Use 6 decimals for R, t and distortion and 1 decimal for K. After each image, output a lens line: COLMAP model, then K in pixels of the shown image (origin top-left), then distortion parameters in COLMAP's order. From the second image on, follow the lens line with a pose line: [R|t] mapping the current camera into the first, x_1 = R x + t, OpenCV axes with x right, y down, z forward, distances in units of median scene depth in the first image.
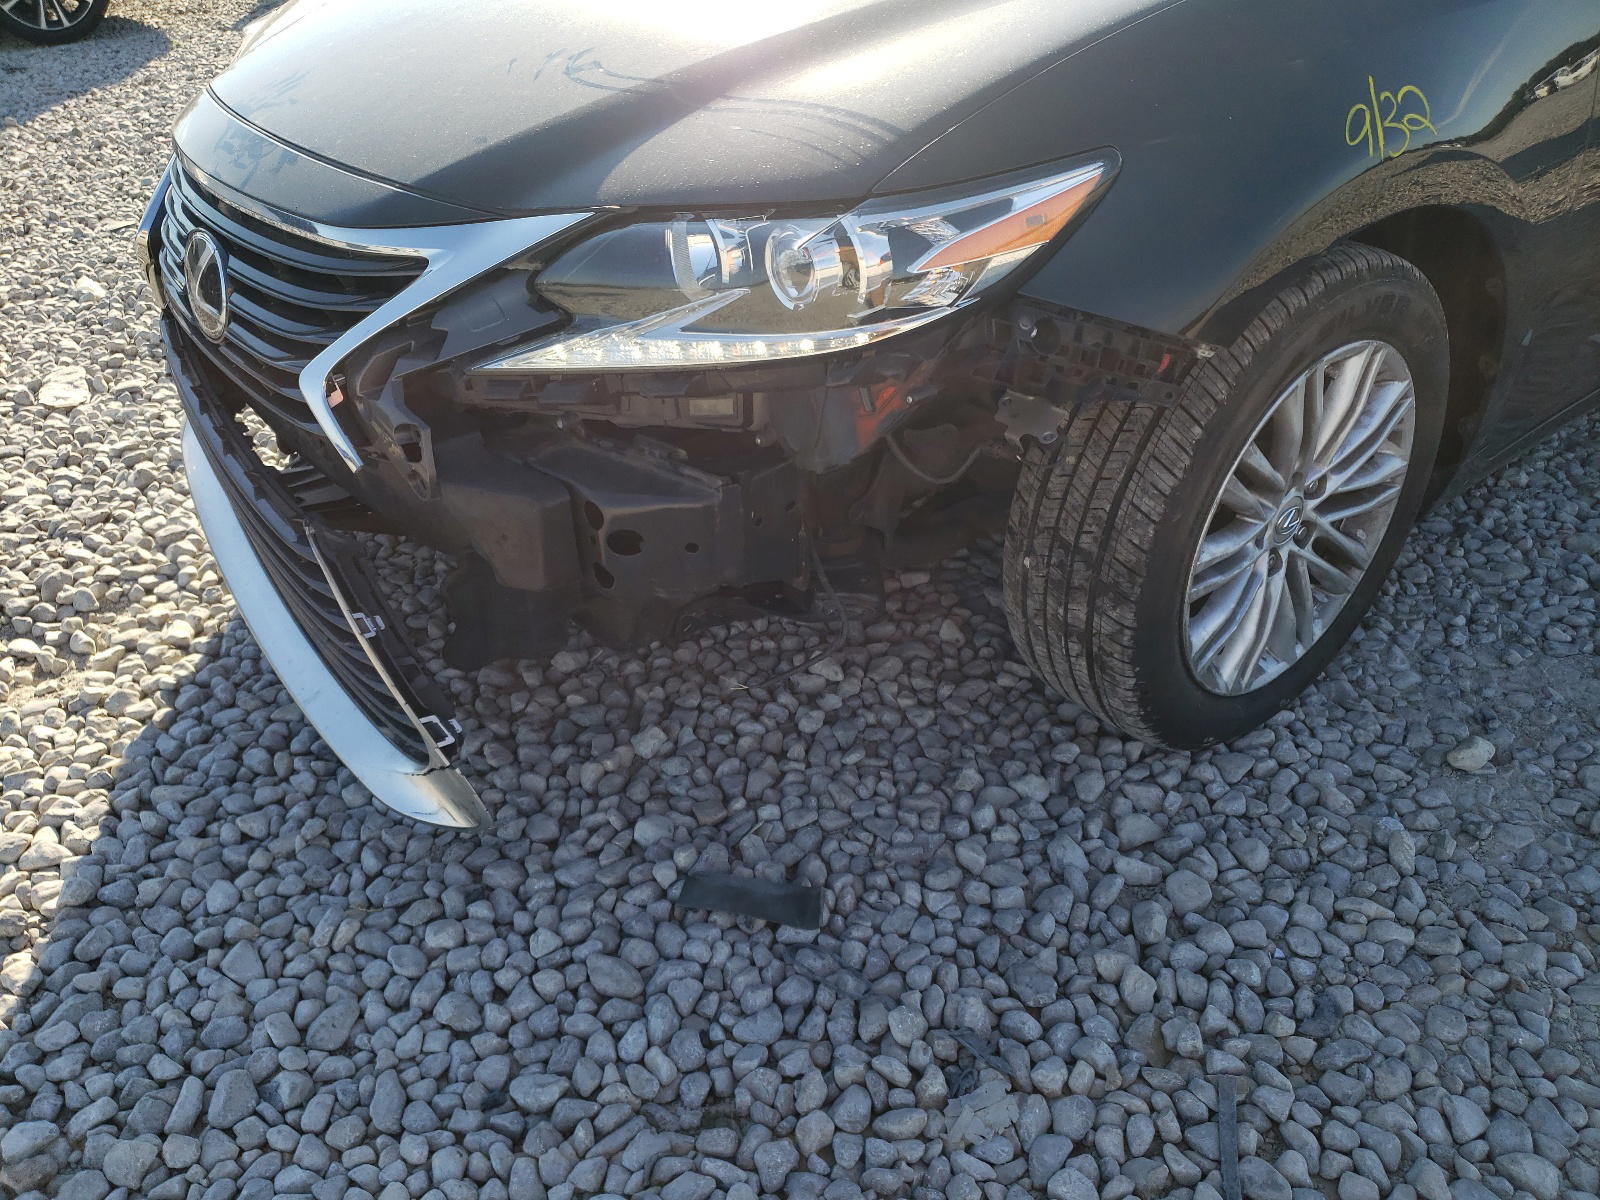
lens RADIAL K [[1178.9, 0, 800.0], [0, 1178.9, 600.0], [0, 0, 1]] dist [0.018025, 0.008674]
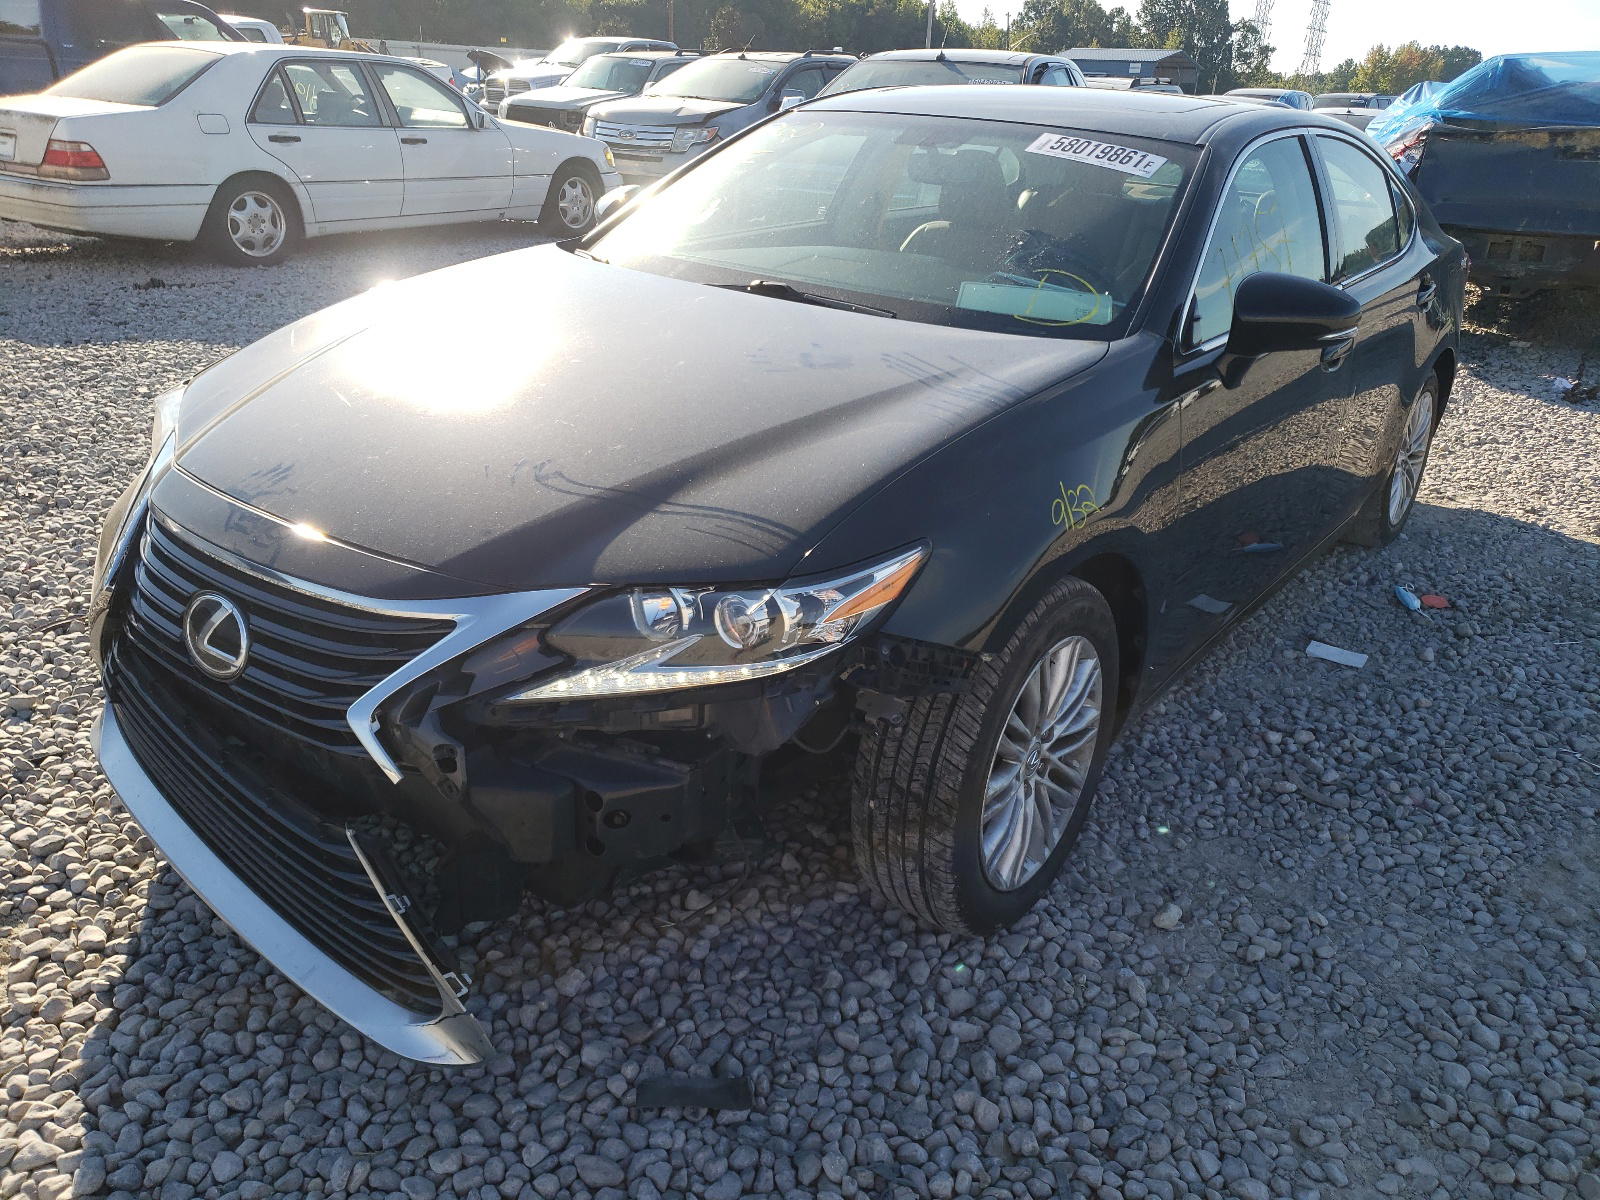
lens RADIAL K [[1259.5, 0, 800.0], [0, 1259.5, 600.0], [0, 0, 1]] dist [0.014205, 0.006817]
pose [[0.957213, -0.037859, 0.286896, -0.290117], [0.089675, 0.981409, -0.169689, -0.024887], [-0.275139, 0.188156, 0.942813, -0.393285]]
